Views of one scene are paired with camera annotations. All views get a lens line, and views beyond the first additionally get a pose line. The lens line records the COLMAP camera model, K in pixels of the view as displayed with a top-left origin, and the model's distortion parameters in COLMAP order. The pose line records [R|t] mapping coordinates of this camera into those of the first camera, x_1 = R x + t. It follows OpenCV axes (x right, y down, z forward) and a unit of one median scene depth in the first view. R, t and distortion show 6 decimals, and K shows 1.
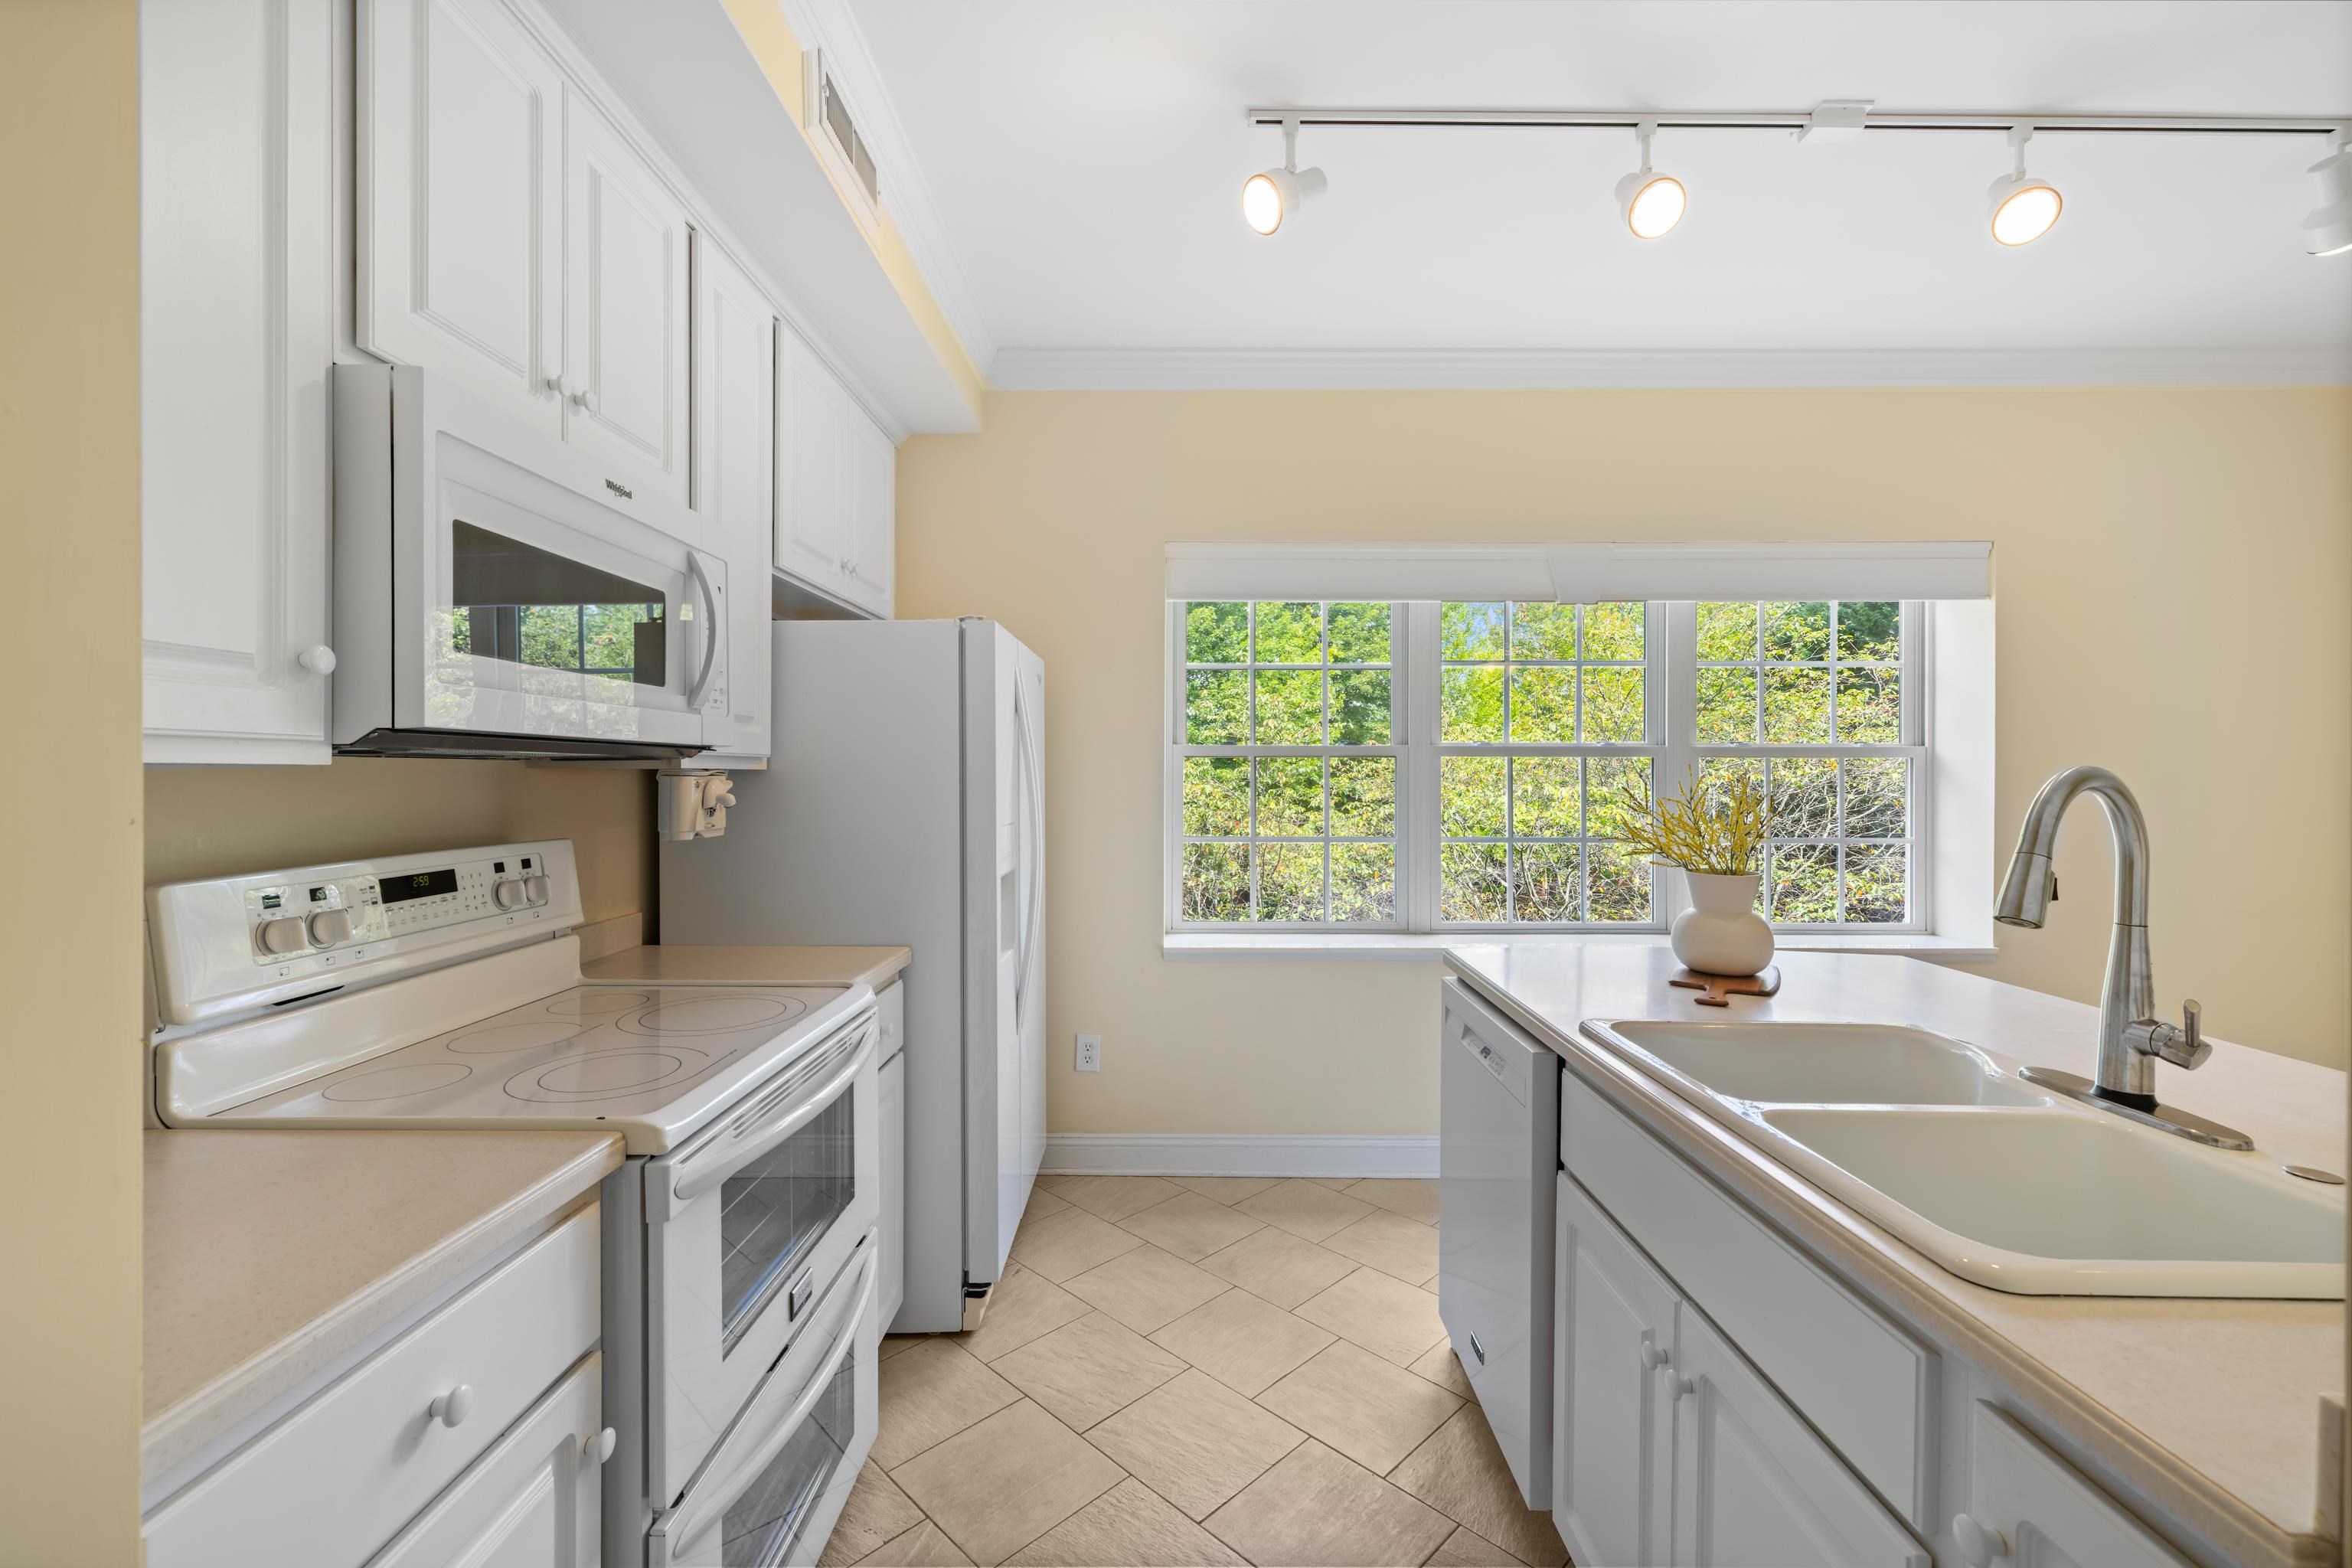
lens RADIAL K [[986.2, 0, 1178.1], [0, 986.2, 784.1], [0, 0, 1]] dist [0.002209, -0.000058]
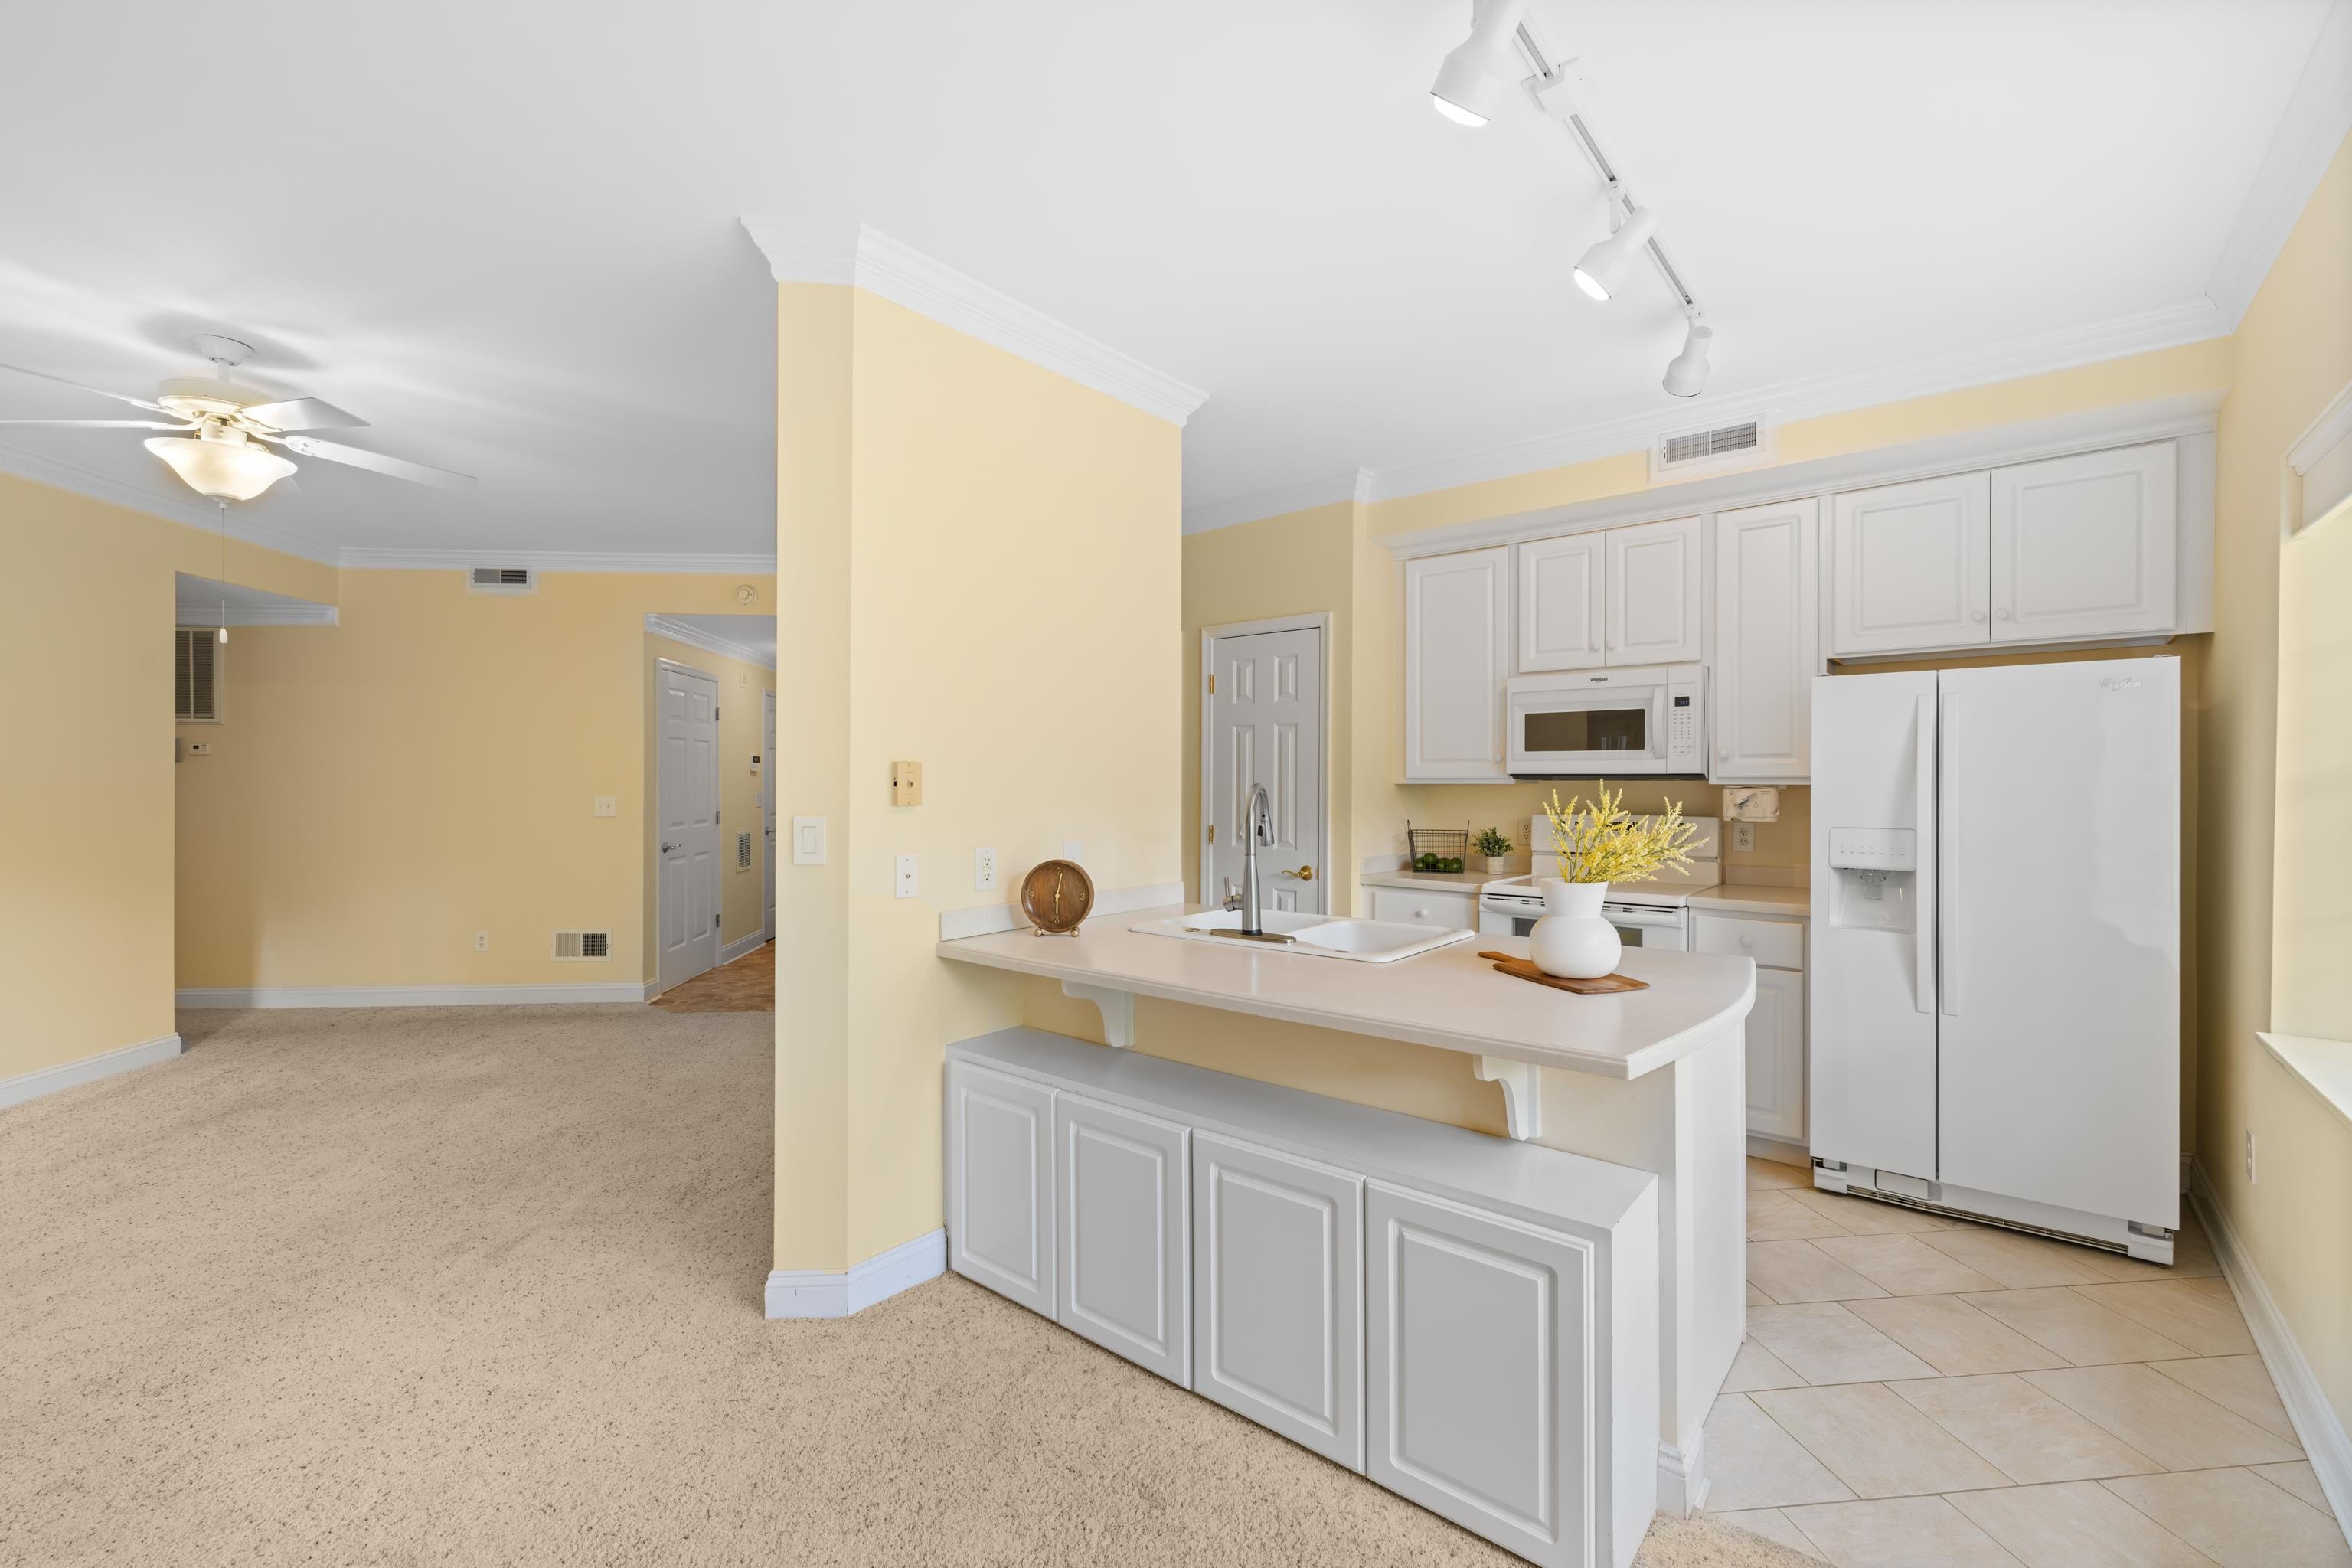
lens RADIAL K [[986.2, 0, 1178.1], [0, 986.2, 784.1], [0, 0, 1]] dist [0.002209, -0.000058]
pose [[-0.631044, -0.001065, -0.775746, 2.018487], [-0.009785, 0.999930, 0.006587, -0.021335], [0.775685, 0.011747, -0.631011, 1.646066]]
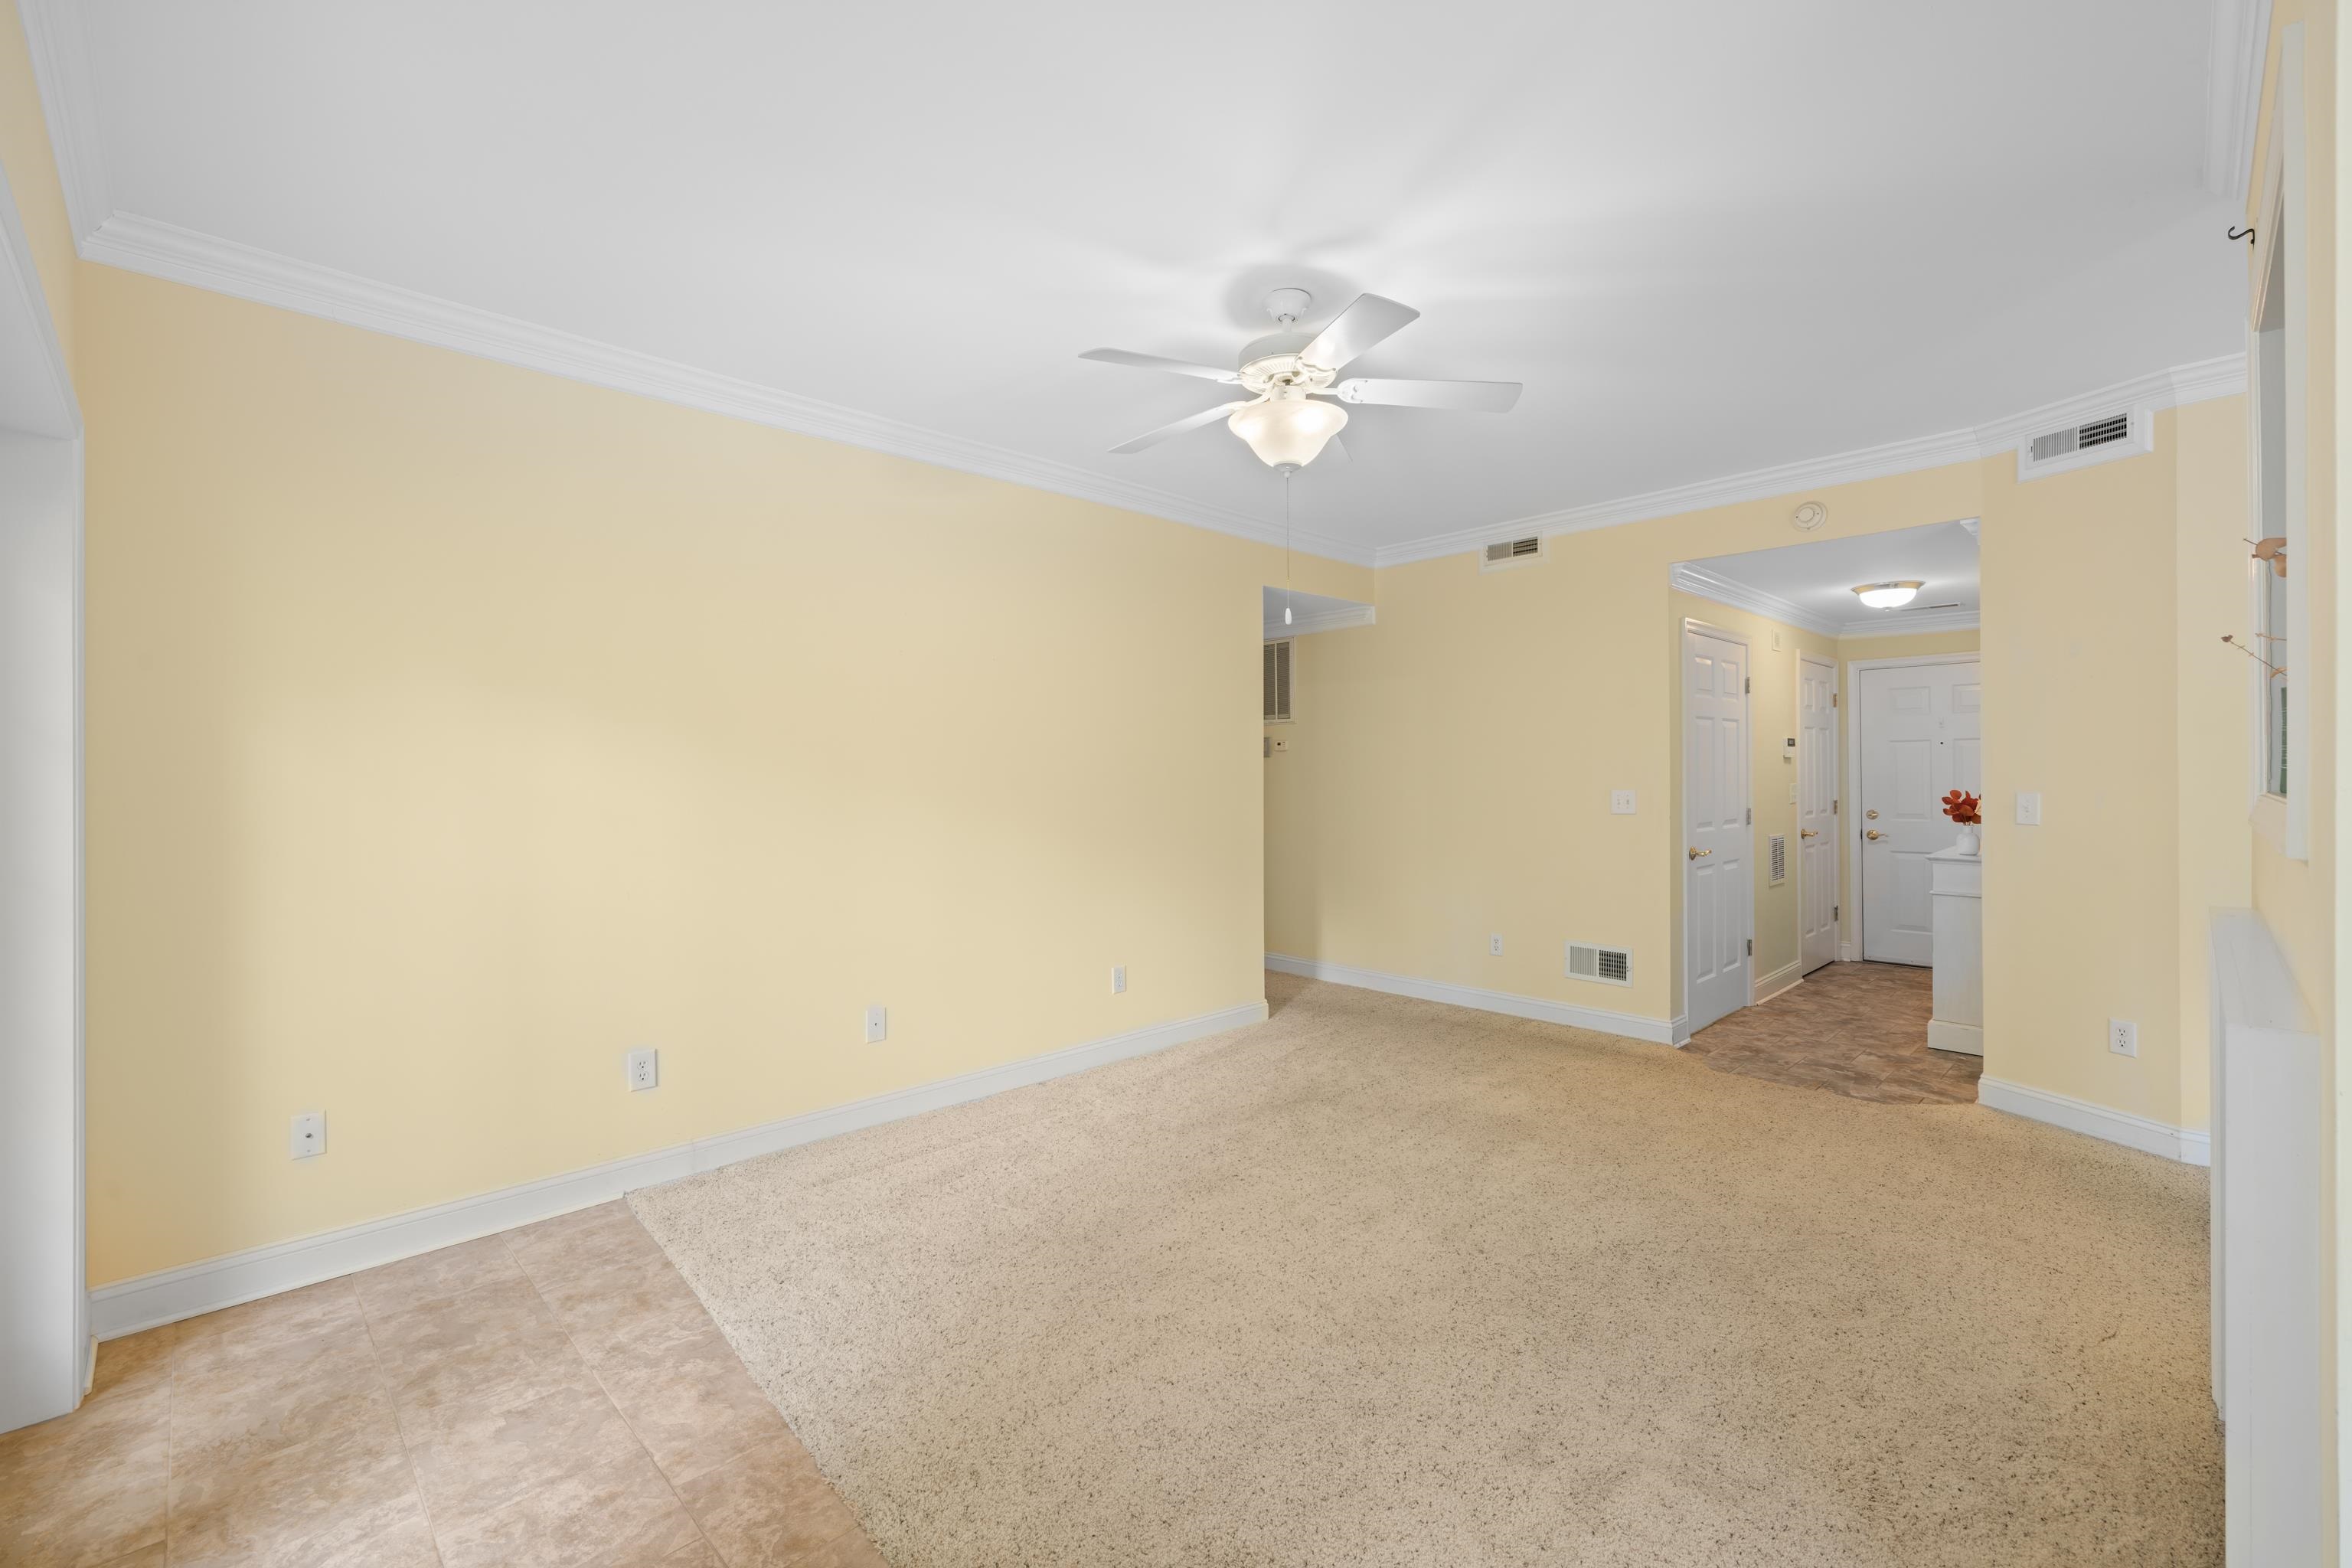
lens RADIAL K [[991.9, 0, 1179.4], [0, 991.9, 774.4], [0, 0, 1]] dist [0.001296, -0.000005]
pose [[-0.999987, 0.003419, 0.003709, 1.891721], [0.003458, 0.999940, 0.010404, -0.015309], [-0.003673, 0.010416, -0.999939, 0.790718]]
